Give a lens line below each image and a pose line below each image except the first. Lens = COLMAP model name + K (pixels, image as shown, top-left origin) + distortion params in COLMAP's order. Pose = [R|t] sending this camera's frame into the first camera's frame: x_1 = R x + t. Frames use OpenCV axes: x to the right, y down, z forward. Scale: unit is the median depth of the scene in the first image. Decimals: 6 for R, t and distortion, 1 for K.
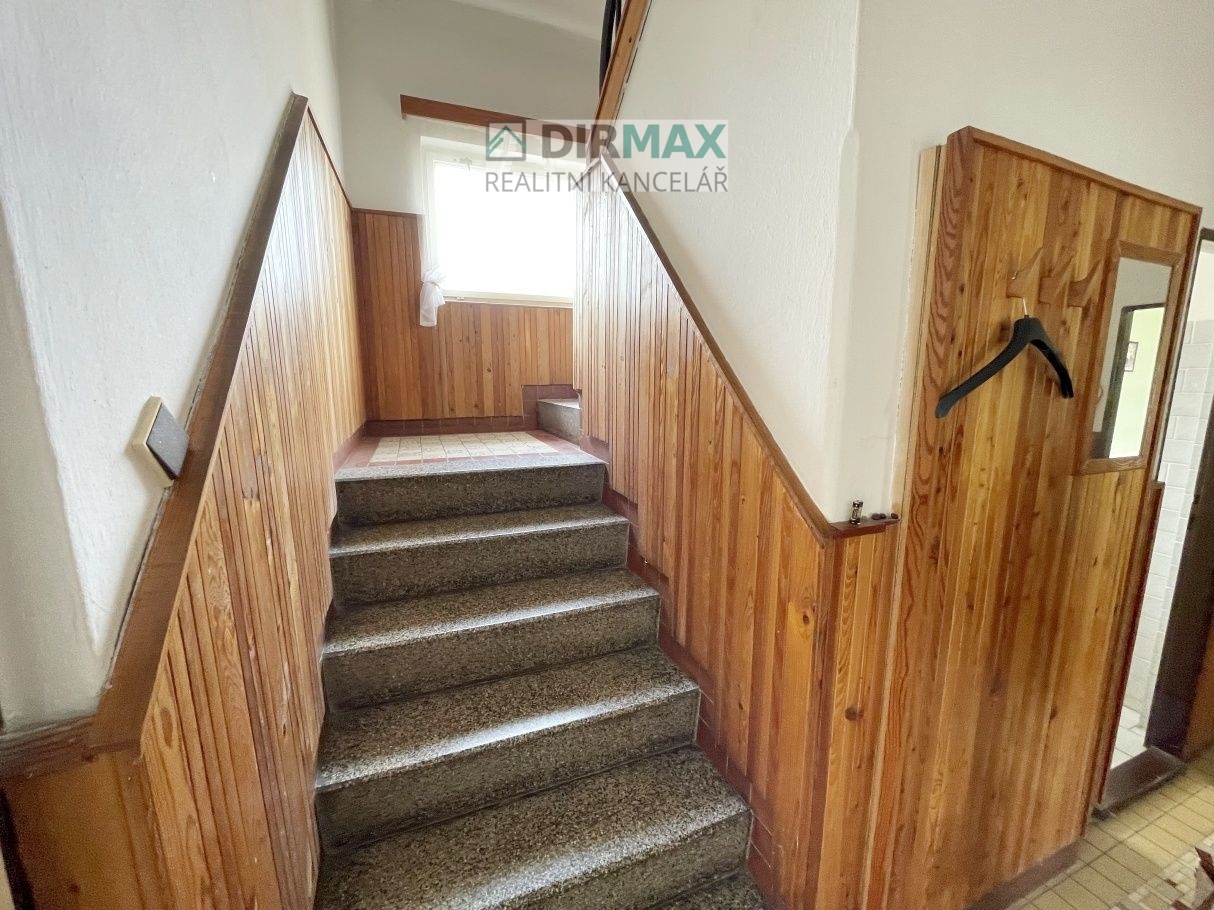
lens RADIAL K [[487.2, 0, 607.6], [0, 487.2, 454.2], [0, 0, 1]] dist [-0.004395, 0.000161]
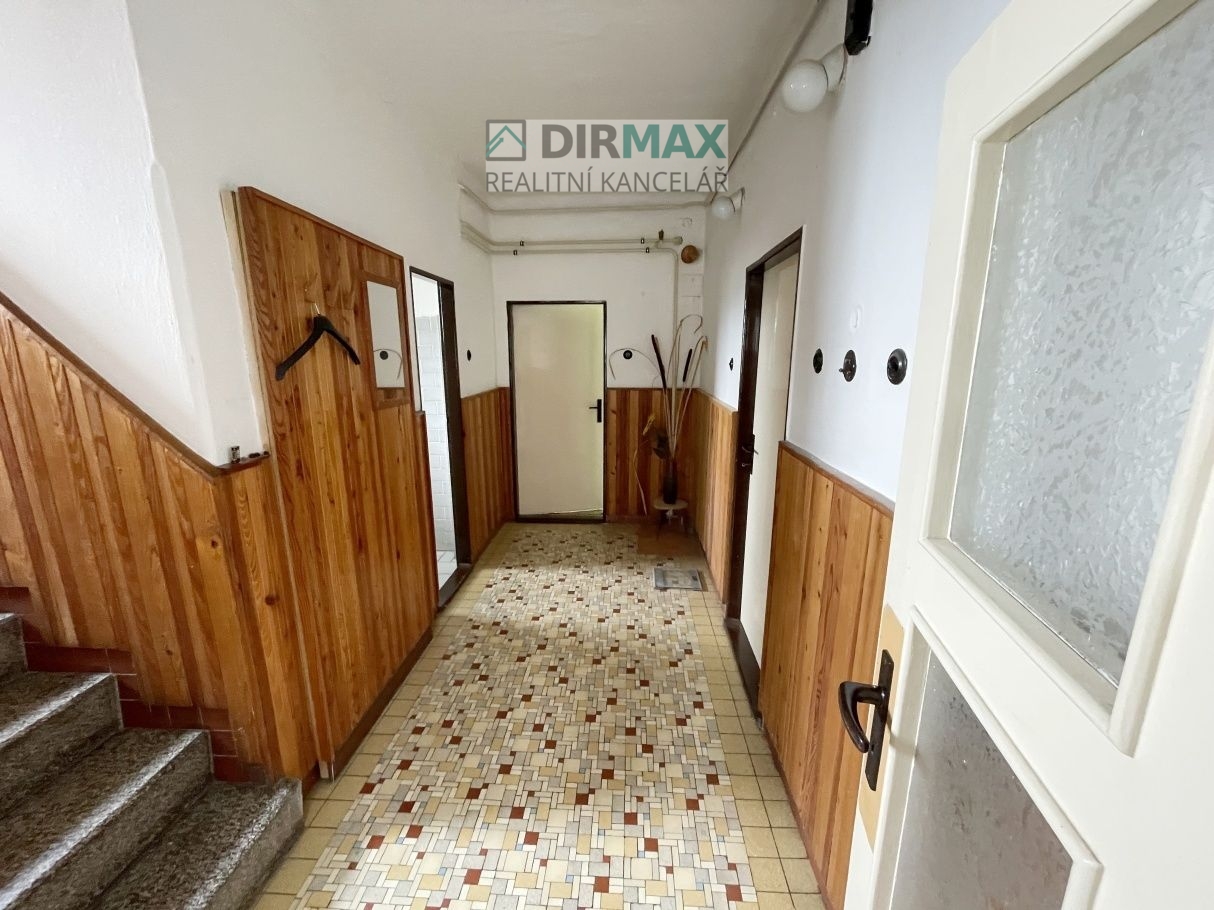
lens RADIAL K [[487.2, 0, 605.3], [0, 487.2, 450.5], [0, 0, 1]] dist [-0.004395, 0.000161]
pose [[0.416437, -0.189978, 0.889094, -0.249493], [0.152799, 0.978639, 0.137543, 0.075793], [-0.896233, 0.078575, 0.436570, -0.491699]]
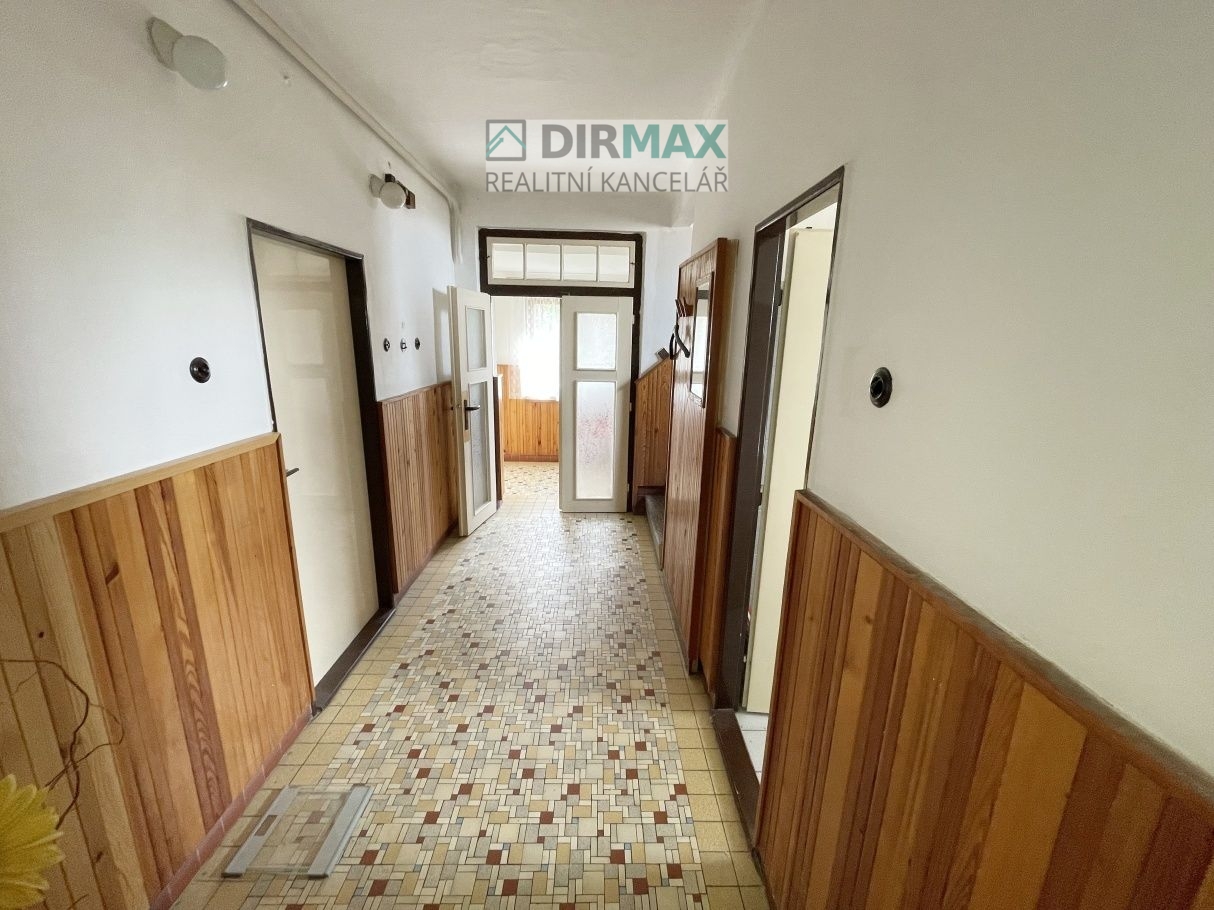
lens RADIAL K [[487.2, 0, 605.4], [0, 487.2, 454.1], [0, 0, 1]] dist [-0.004395, 0.000161]
pose [[-0.355646, 0.209421, -0.910856, 3.275492], [-0.178263, 0.941482, 0.286066, -0.275291], [0.917463, 0.264110, -0.297502, 1.471188]]
